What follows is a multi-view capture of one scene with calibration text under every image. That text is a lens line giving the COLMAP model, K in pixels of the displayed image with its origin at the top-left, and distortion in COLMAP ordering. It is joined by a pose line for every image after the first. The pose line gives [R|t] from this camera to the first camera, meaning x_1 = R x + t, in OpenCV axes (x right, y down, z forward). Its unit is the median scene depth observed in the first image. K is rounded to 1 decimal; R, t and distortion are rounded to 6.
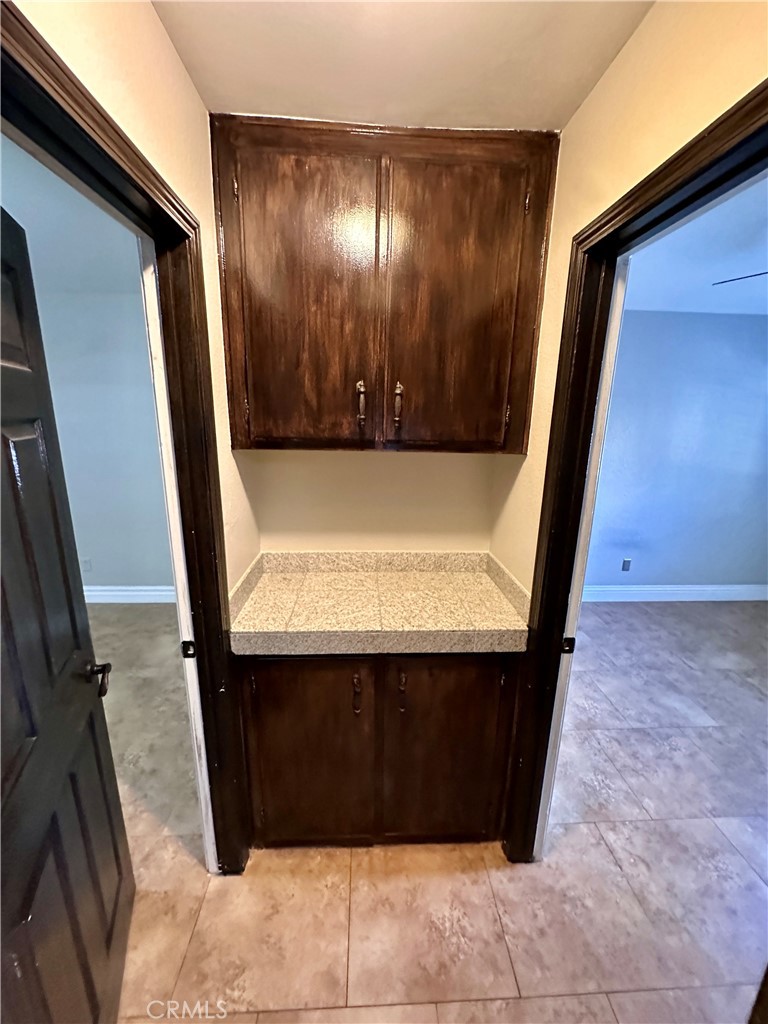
lens RADIAL K [[408.0, 0, 381.9], [0, 408.0, 509.1], [0, 0, 1]] dist [-0.004165, 0.000956]
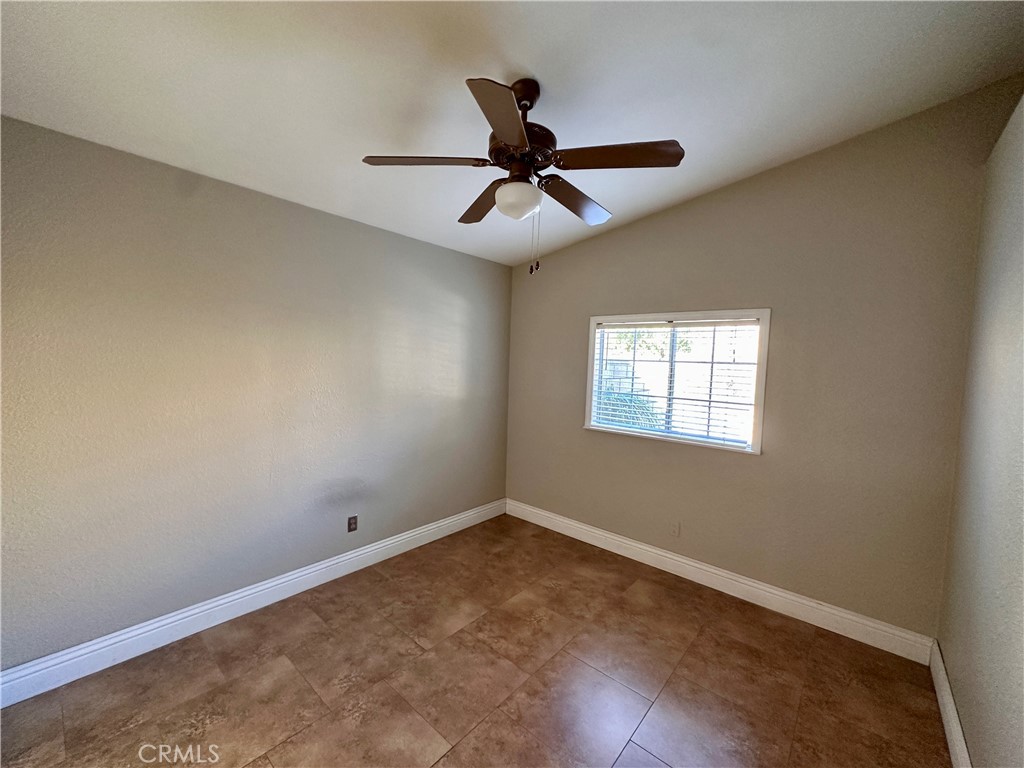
lens RADIAL K [[408.0, 0, 512.0], [0, 408.0, 385.4], [0, 0, 1]] dist [-0.004165, 0.000956]
pose [[0.687193, -0.038086, 0.725476, 0.323222], [0.149704, 0.984616, -0.090115, -0.008878], [-0.710883, 0.170533, 0.682323, 0.260518]]
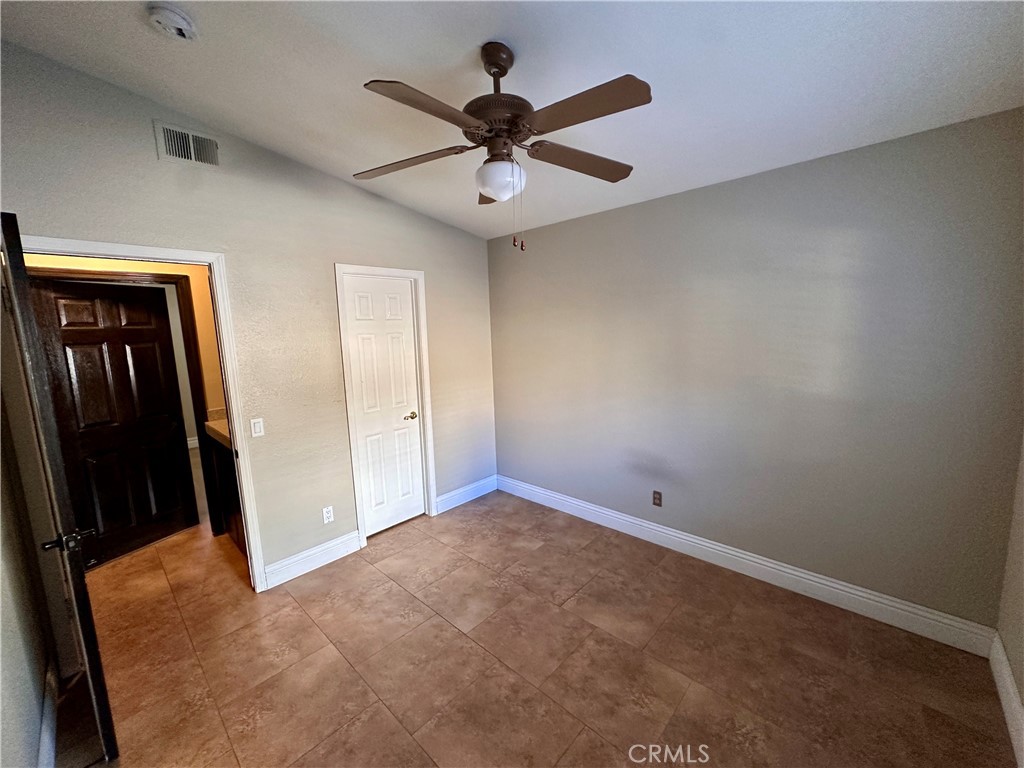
lens RADIAL K [[408.0, 0, 509.9], [0, 408.0, 384.1], [0, 0, 1]] dist [-0.004165, 0.000956]
pose [[0.693784, 0.058456, -0.717807, 1.231163], [-0.123887, 0.991530, -0.038993, -0.024429], [0.709447, 0.115980, 0.695150, 0.262150]]
